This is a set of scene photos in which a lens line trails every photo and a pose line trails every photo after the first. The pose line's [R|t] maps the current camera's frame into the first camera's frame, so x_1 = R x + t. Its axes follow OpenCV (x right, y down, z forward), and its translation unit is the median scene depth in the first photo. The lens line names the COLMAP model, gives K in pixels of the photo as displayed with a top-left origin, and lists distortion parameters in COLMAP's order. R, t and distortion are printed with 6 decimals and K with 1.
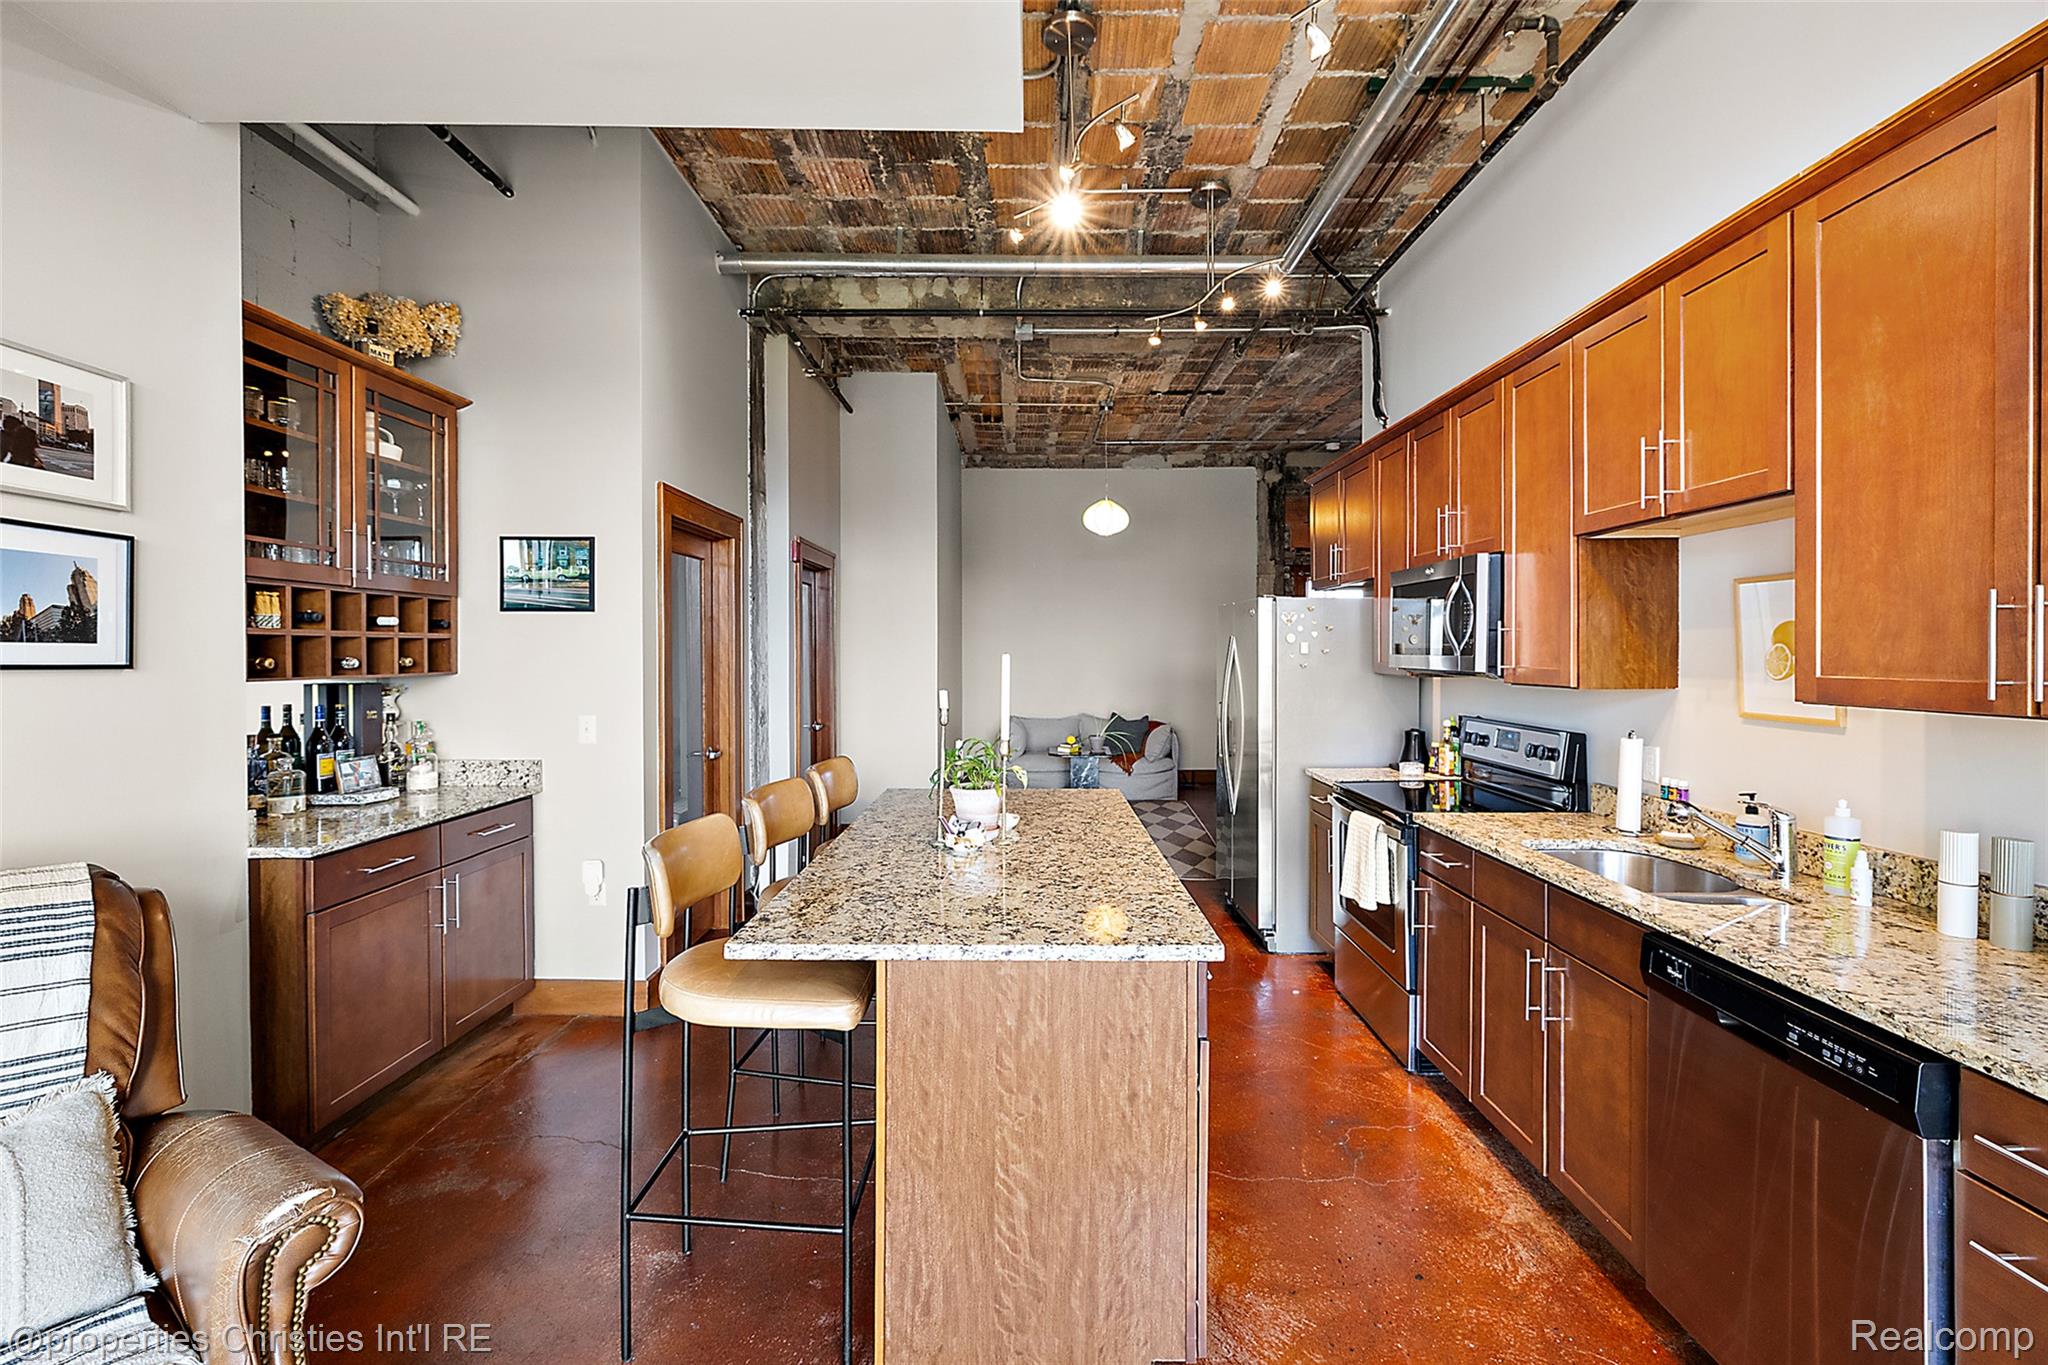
lens RADIAL K [[876.2, 0, 1030.5], [0, 876.2, 658.6], [0, 0, 1]] dist [-0.000470, 0.000828]
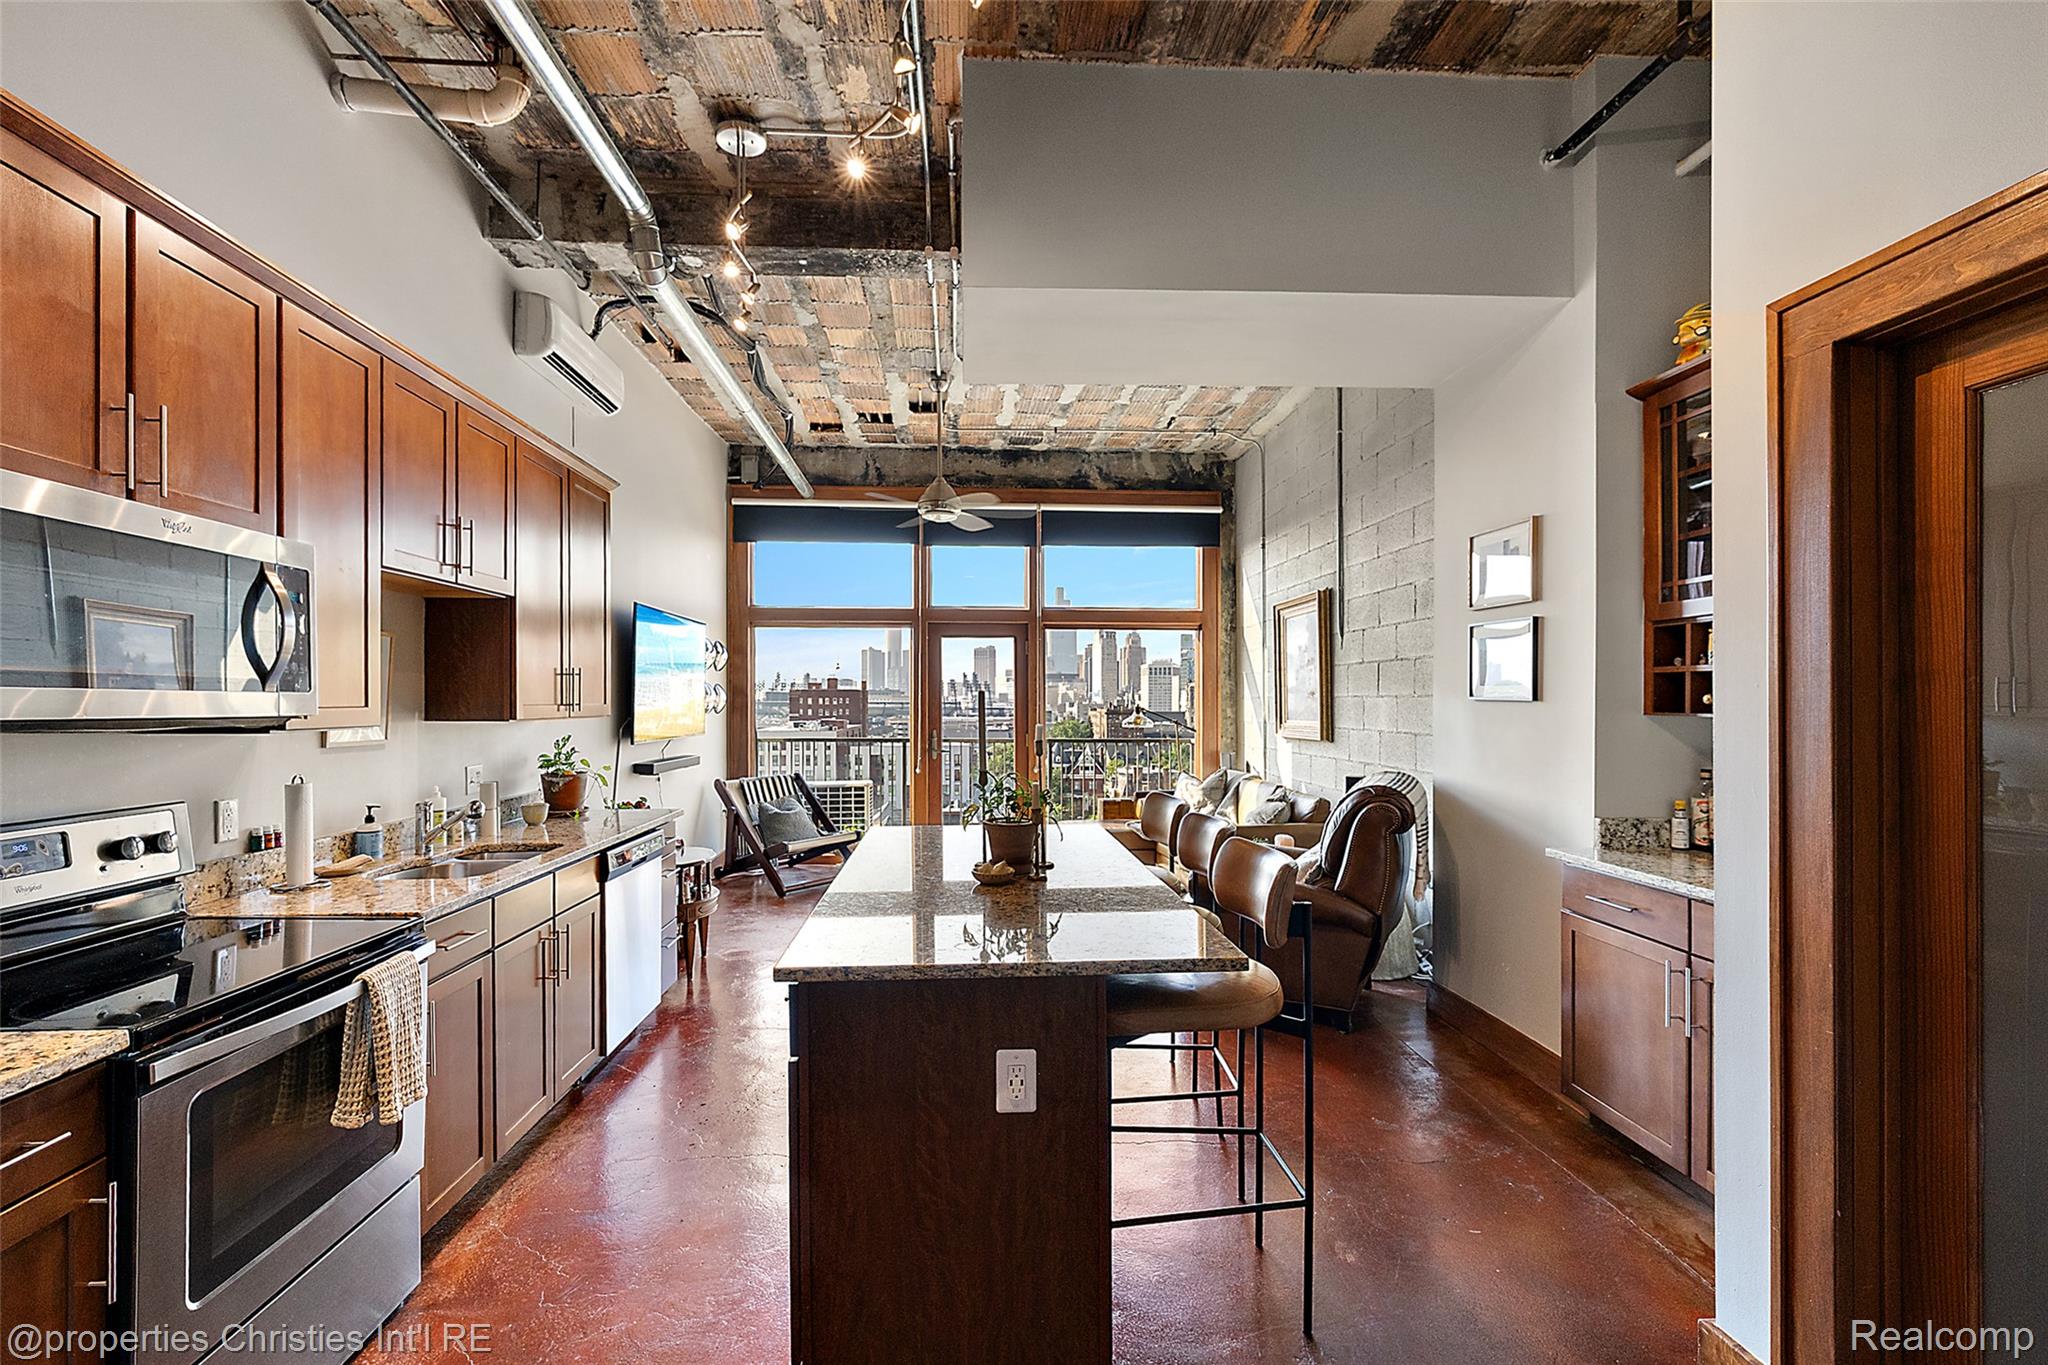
lens RADIAL K [[876.2, 0, 1002.2], [0, 876.2, 698.5], [0, 0, 1]] dist [-0.000470, 0.000828]
pose [[-0.998775, 0.000974, -0.049478, 0.000381], [0.000721, 0.999987, 0.005128, -0.000858], [0.049483, 0.005087, -0.998762, 1.572902]]
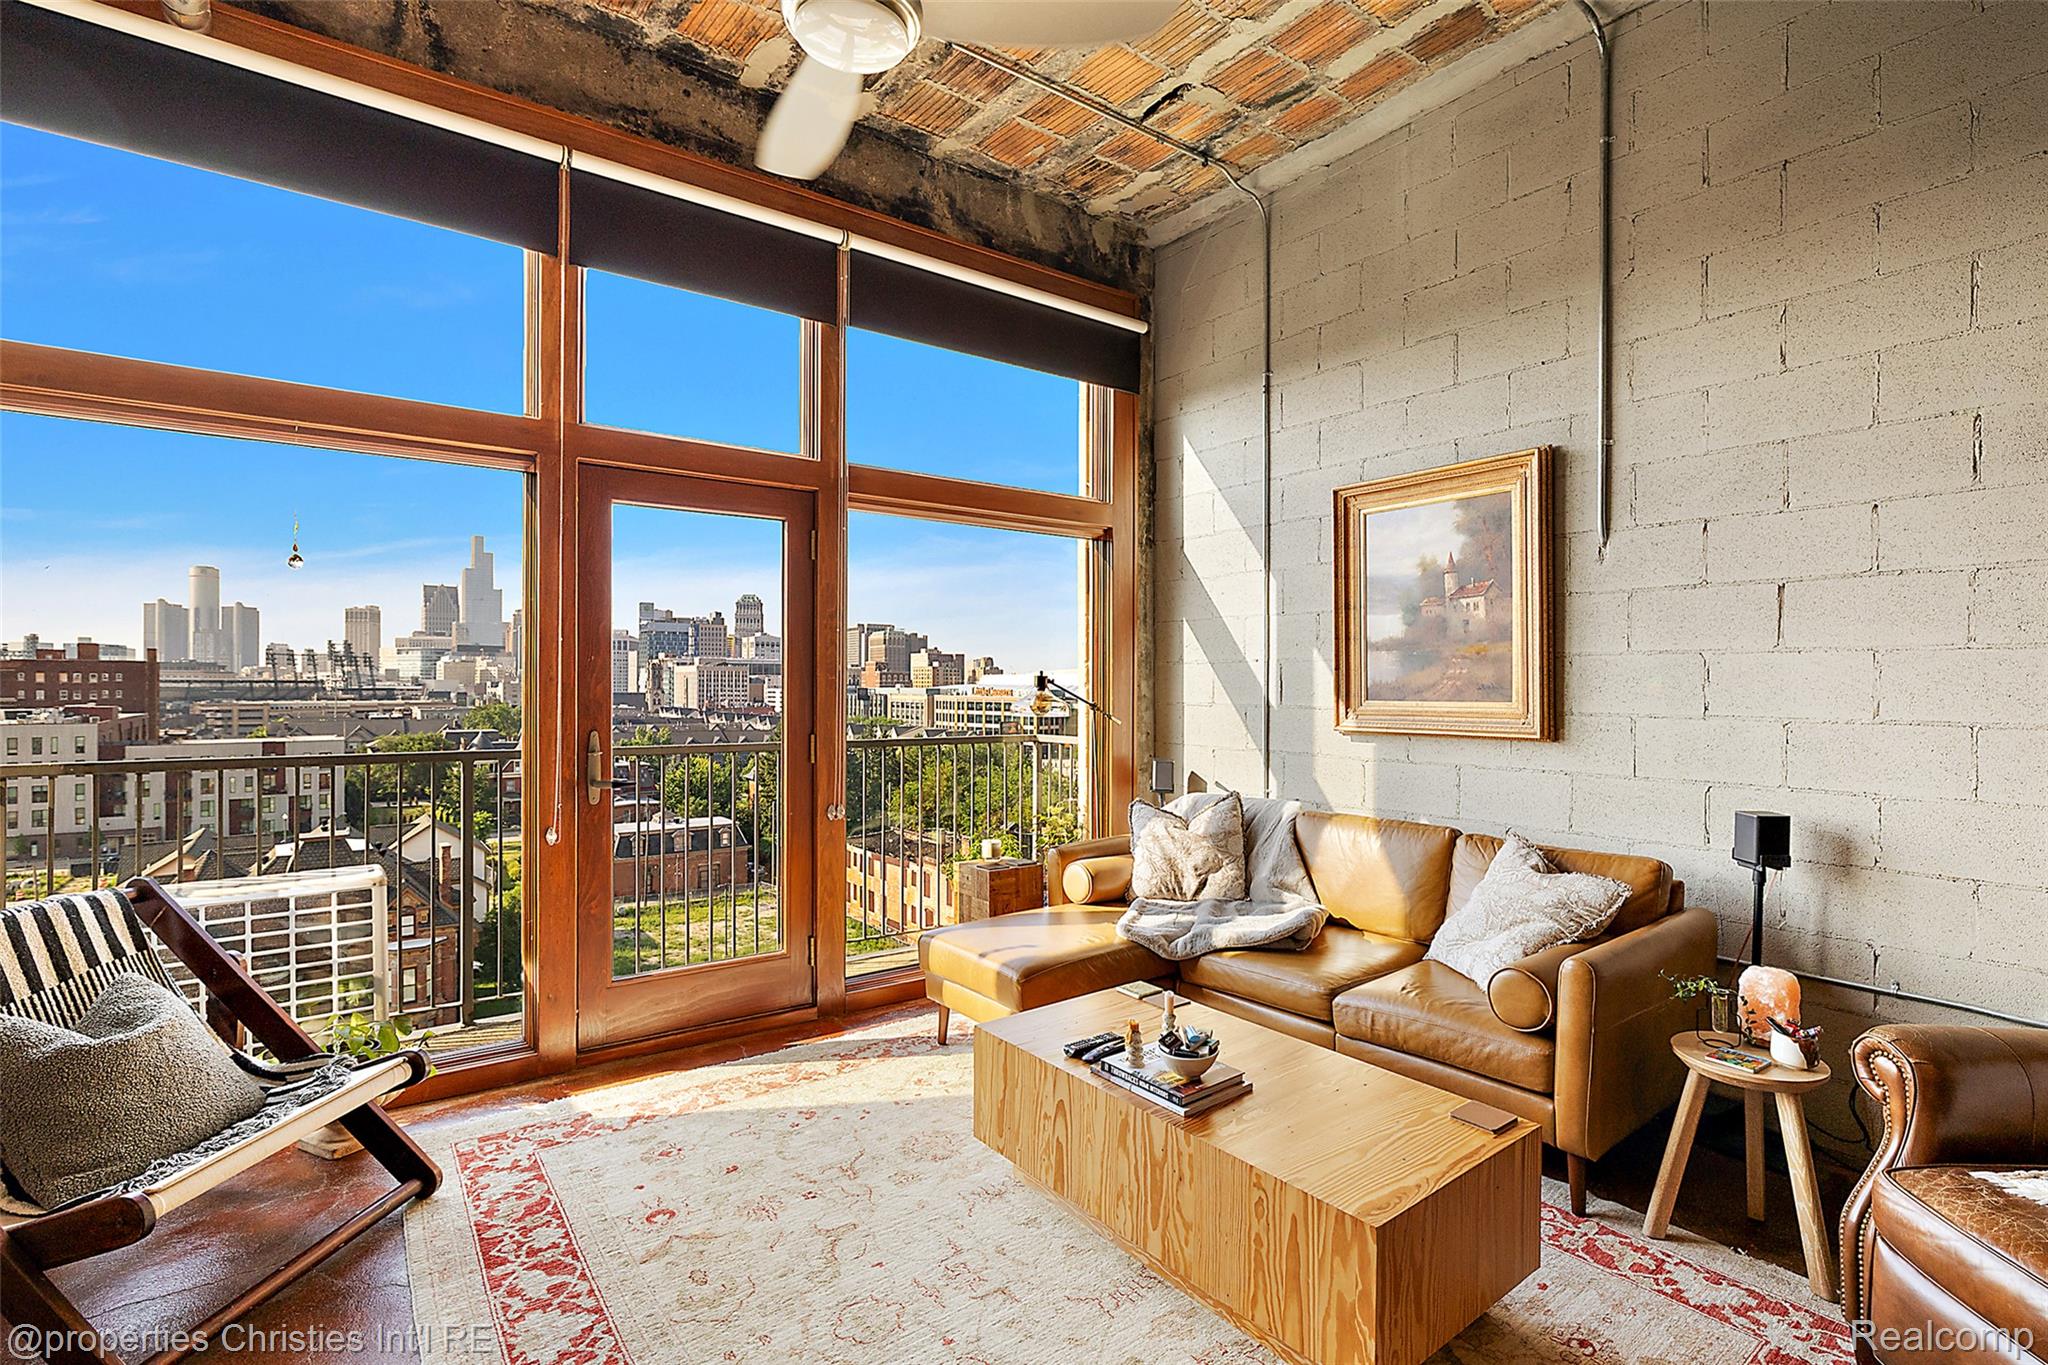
lens RADIAL K [[980.6, 0, 1036.5], [0, 980.6, 682.7], [0, 0, 1]] dist [-0.008564, 0.002157]
pose [[-0.807774, -0.002277, -0.589487, 0.296248], [-0.008185, 0.999939, 0.007353, 0.030959], [0.589435, 0.010764, -0.807744, 0.365572]]
